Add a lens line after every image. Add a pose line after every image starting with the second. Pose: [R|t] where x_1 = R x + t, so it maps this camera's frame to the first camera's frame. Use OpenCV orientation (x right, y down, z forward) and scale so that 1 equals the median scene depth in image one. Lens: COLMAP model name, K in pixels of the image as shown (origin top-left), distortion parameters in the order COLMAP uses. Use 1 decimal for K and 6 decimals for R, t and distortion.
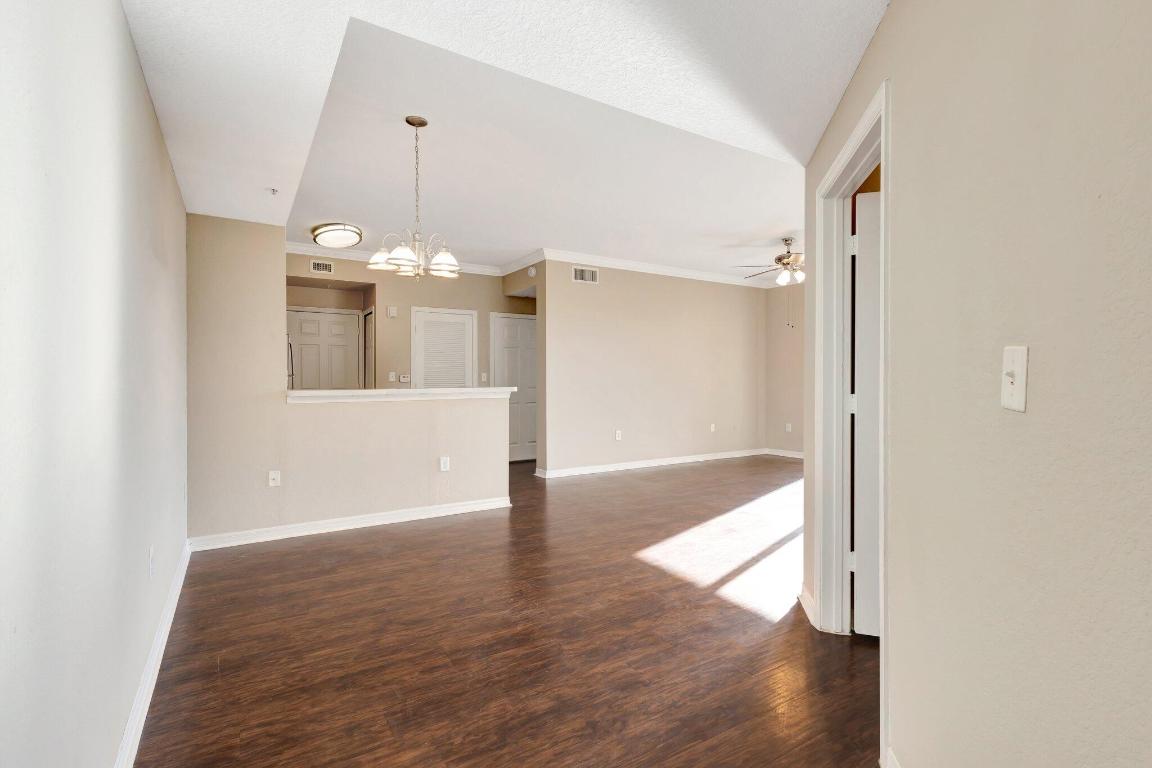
lens RADIAL K [[536.6, 0, 573.5], [0, 536.6, 384.2], [0, 0, 1]] dist [0.013509, -0.000359]
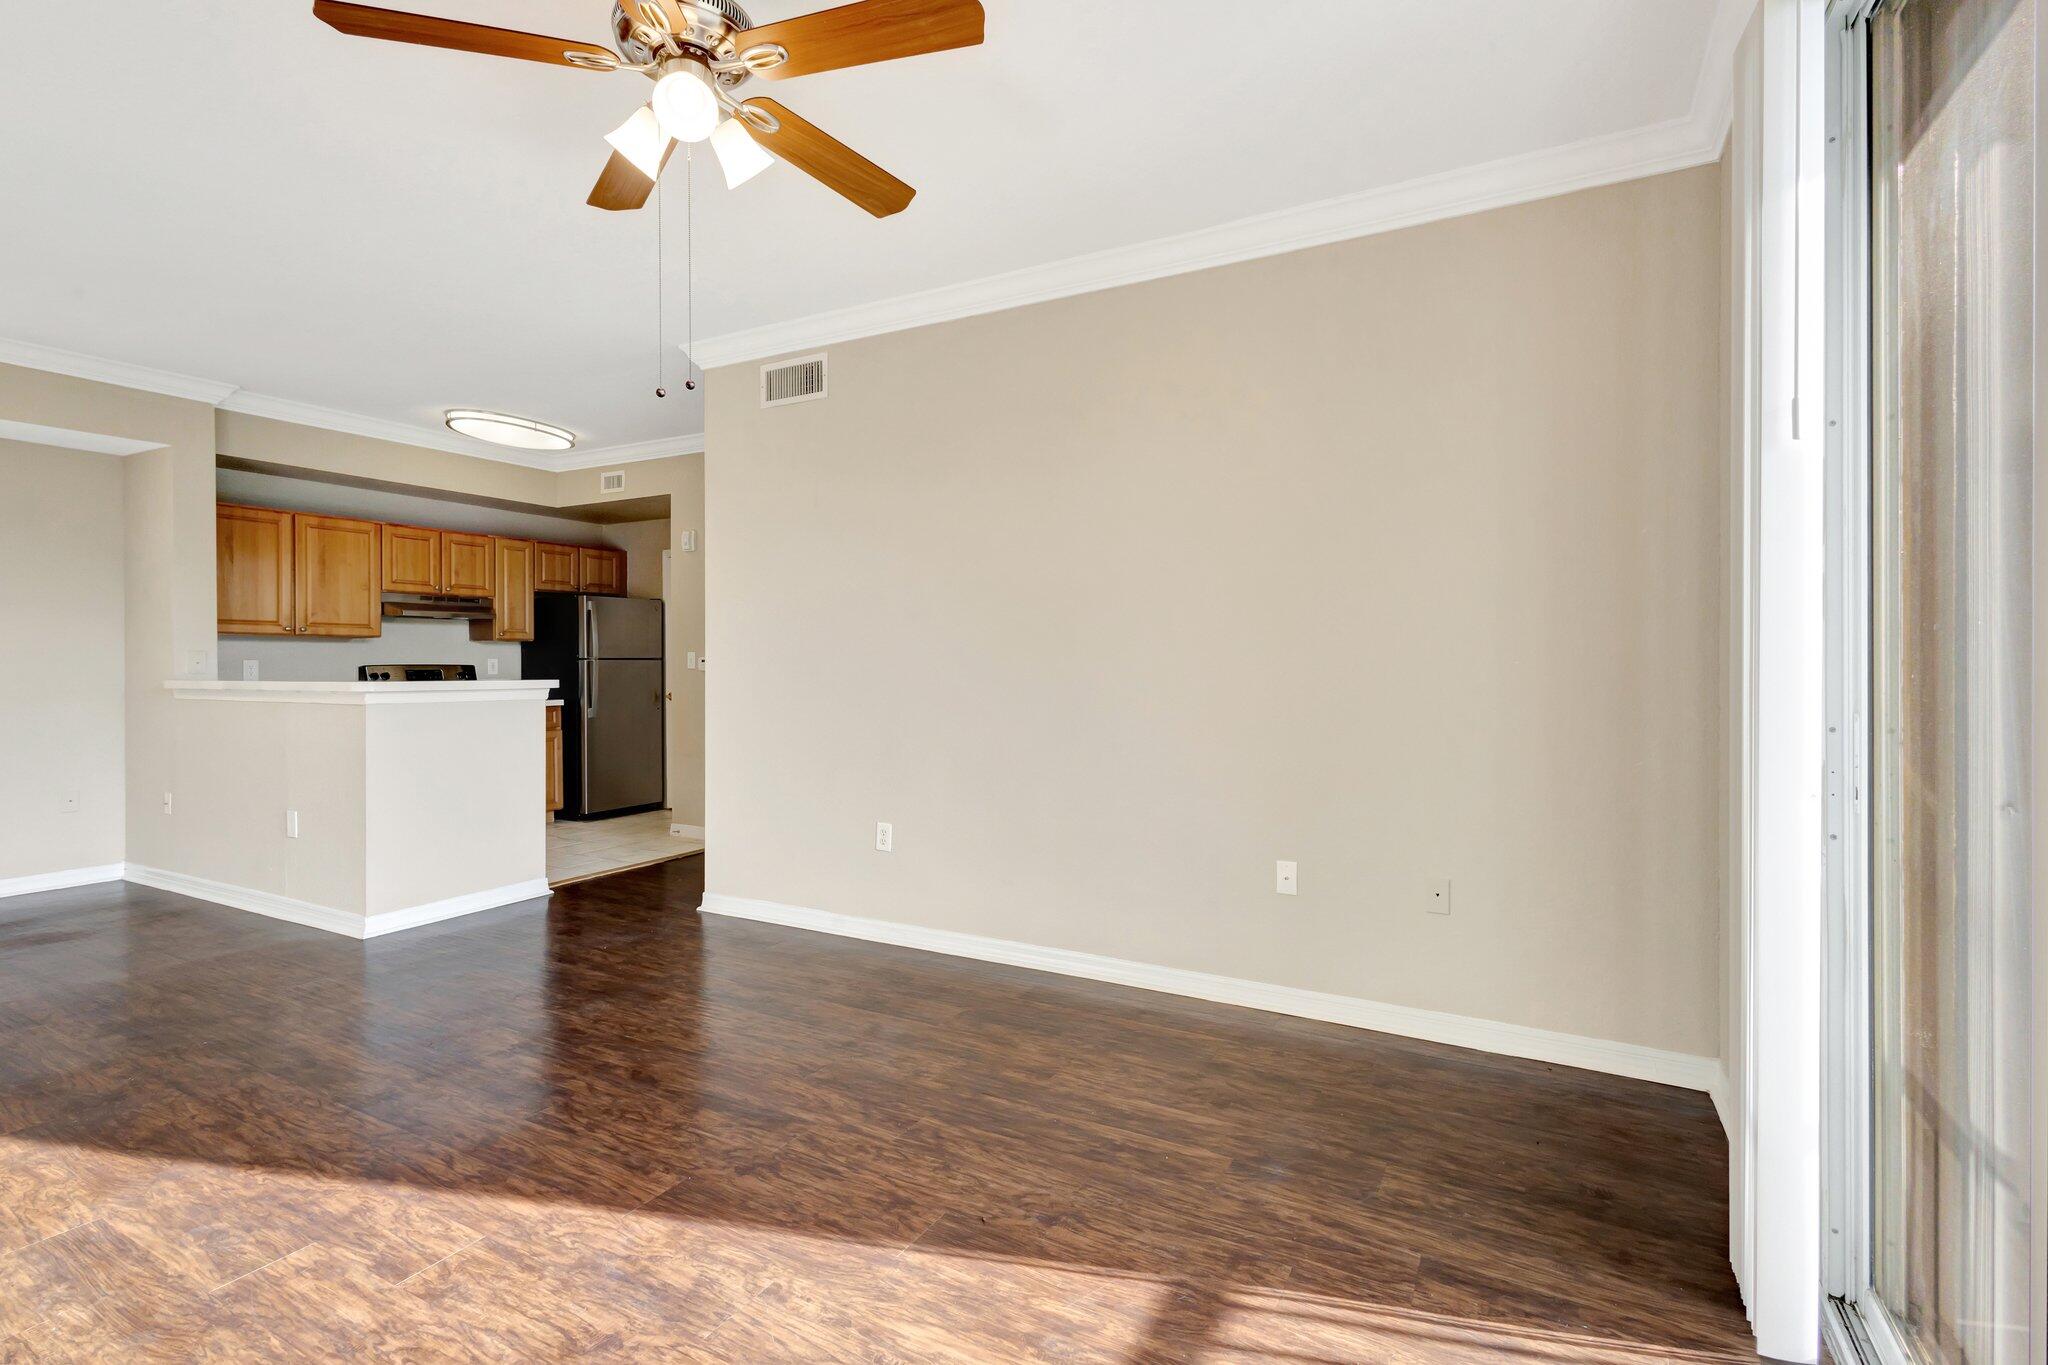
lens RADIAL K [[954.0, 0, 1021.3], [0, 954.0, 664.1], [0, 0, 1]] dist [0.013509, -0.000359]
pose [[0.489851, 0.000577, -0.871806, 0.709139], [-0.011070, 0.999923, -0.005558, -0.009495], [0.871736, 0.012373, 0.489820, 0.874292]]
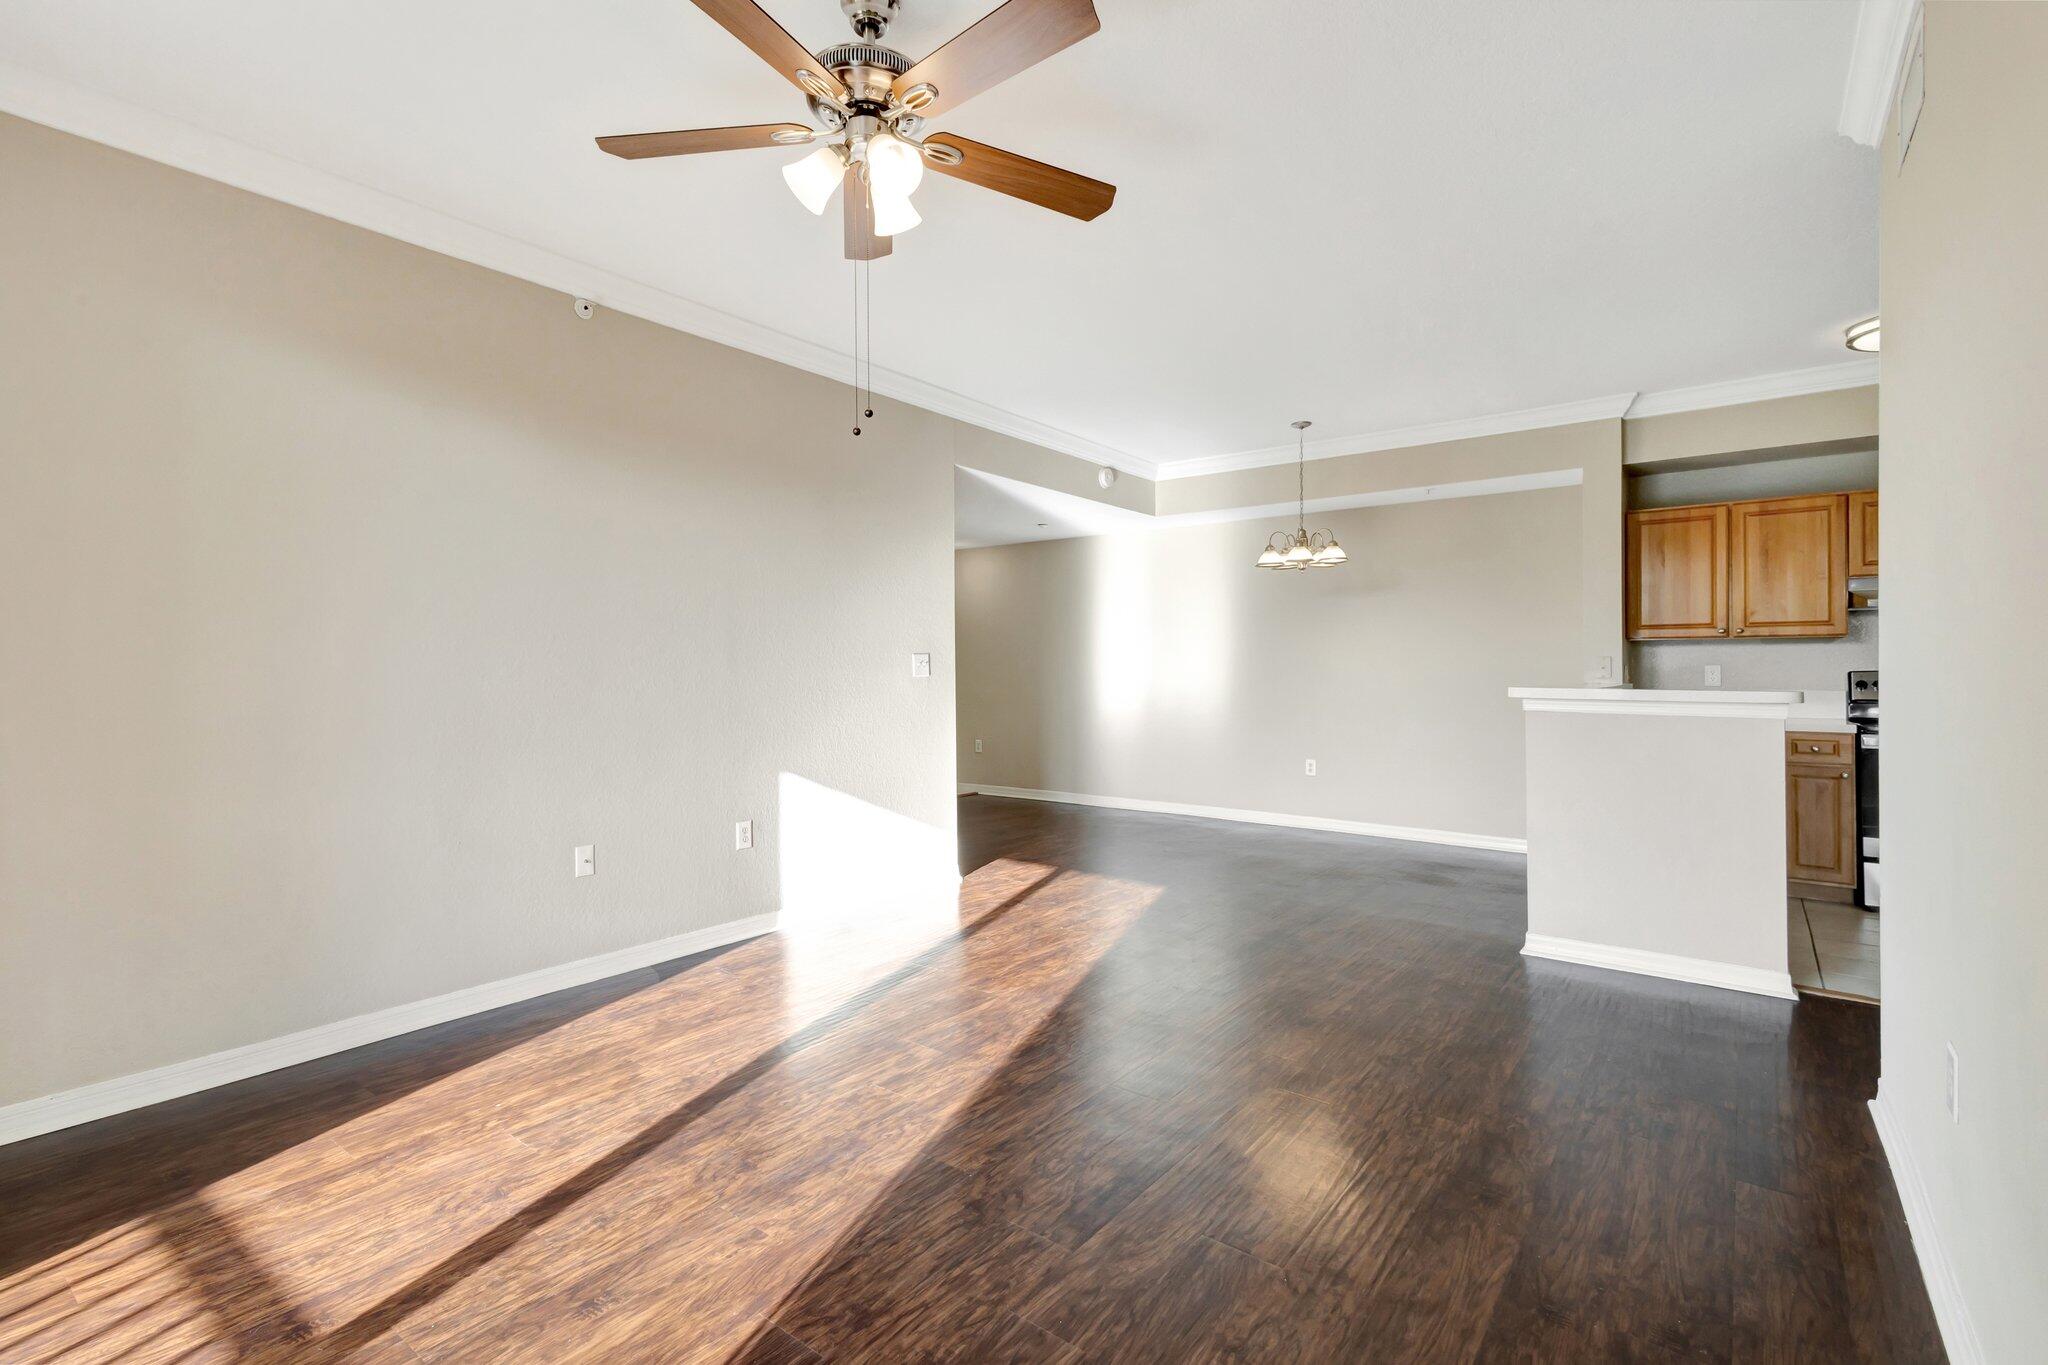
lens RADIAL K [[954.0, 0, 1016.4], [0, 954.0, 682.2], [0, 0, 1]] dist [0.013509, -0.000359]
pose [[-0.943090, 0.002775, -0.332525, 0.443661], [-0.004084, 0.999793, 0.019926, -0.010202], [0.332511, 0.020150, -0.942884, 1.276516]]
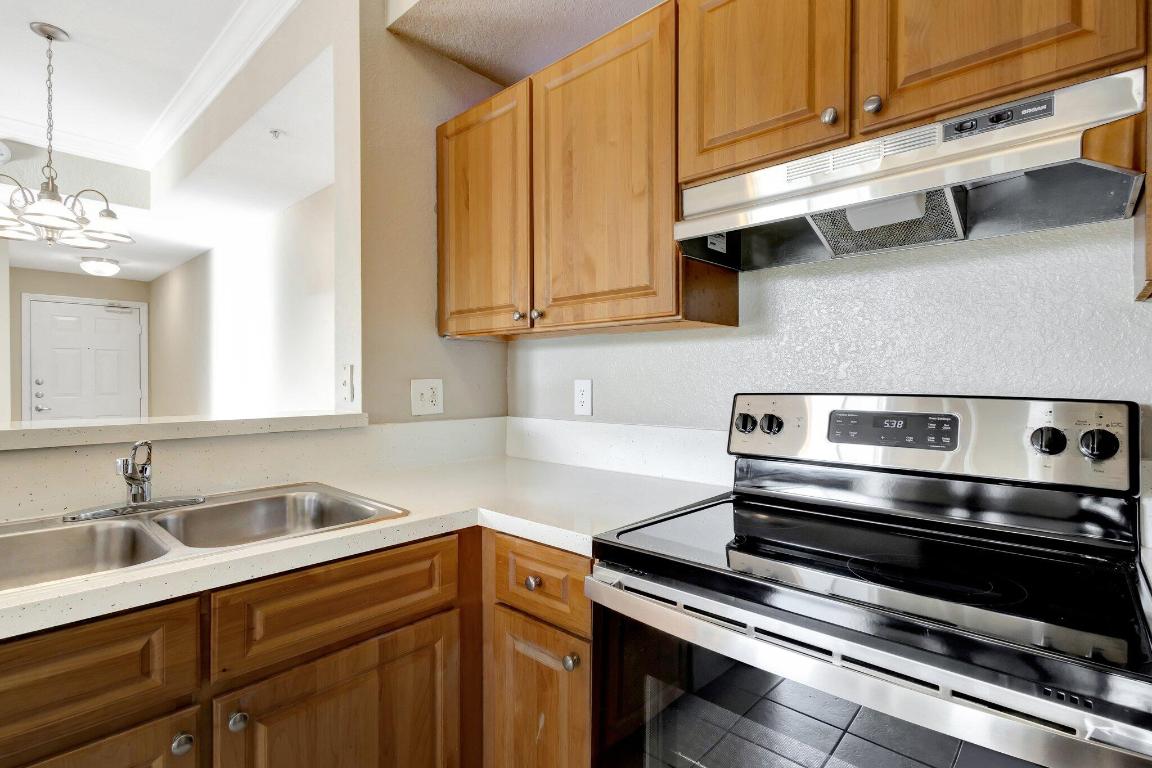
lens RADIAL K [[536.6, 0, 574.9], [0, 536.6, 382.6], [0, 0, 1]] dist [0.013509, -0.000359]
pose [[-0.964209, 0.003252, -0.265125, -0.327140], [-0.000828, 0.999883, 0.015272, -0.013976], [0.265144, 0.014945, -0.964093, 0.956788]]
